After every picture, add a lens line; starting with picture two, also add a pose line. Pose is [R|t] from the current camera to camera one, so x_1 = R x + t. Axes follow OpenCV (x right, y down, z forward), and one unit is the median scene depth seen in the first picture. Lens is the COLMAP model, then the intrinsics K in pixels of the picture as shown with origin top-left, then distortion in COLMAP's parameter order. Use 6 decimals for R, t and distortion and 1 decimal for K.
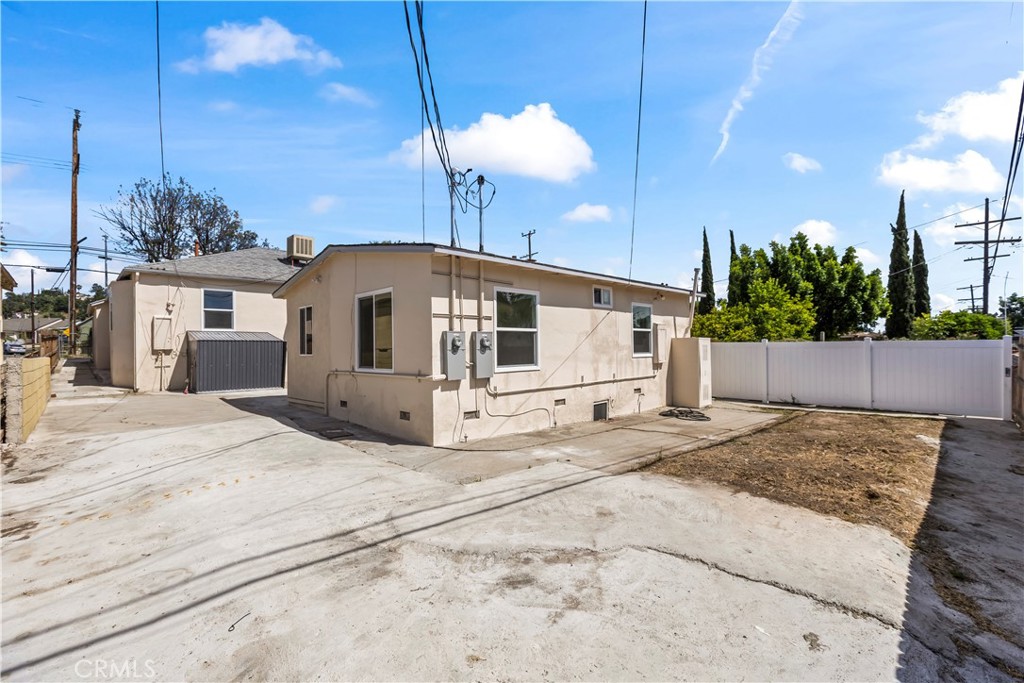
lens RADIAL K [[458.6, 0, 512.8], [0, 458.6, 344.7], [0, 0, 1]] dist [-0.001239, -0.000294]
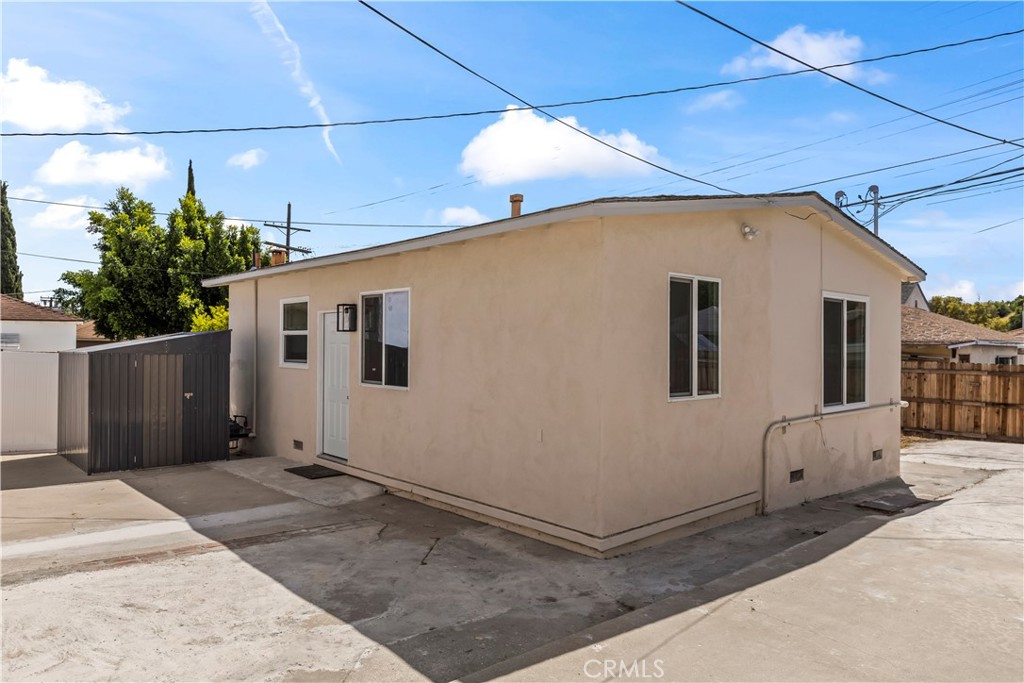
lens RADIAL K [[703.2, 0, 512.4], [0, 703.2, 342.3], [0, 0, 1]] dist [-0.003654, -0.002037]
pose [[0.055634, 0.013934, 0.998354, -1.239702], [-0.006965, 0.999884, -0.013567, -0.021201], [-0.998427, -0.006199, 0.055725, 1.283430]]
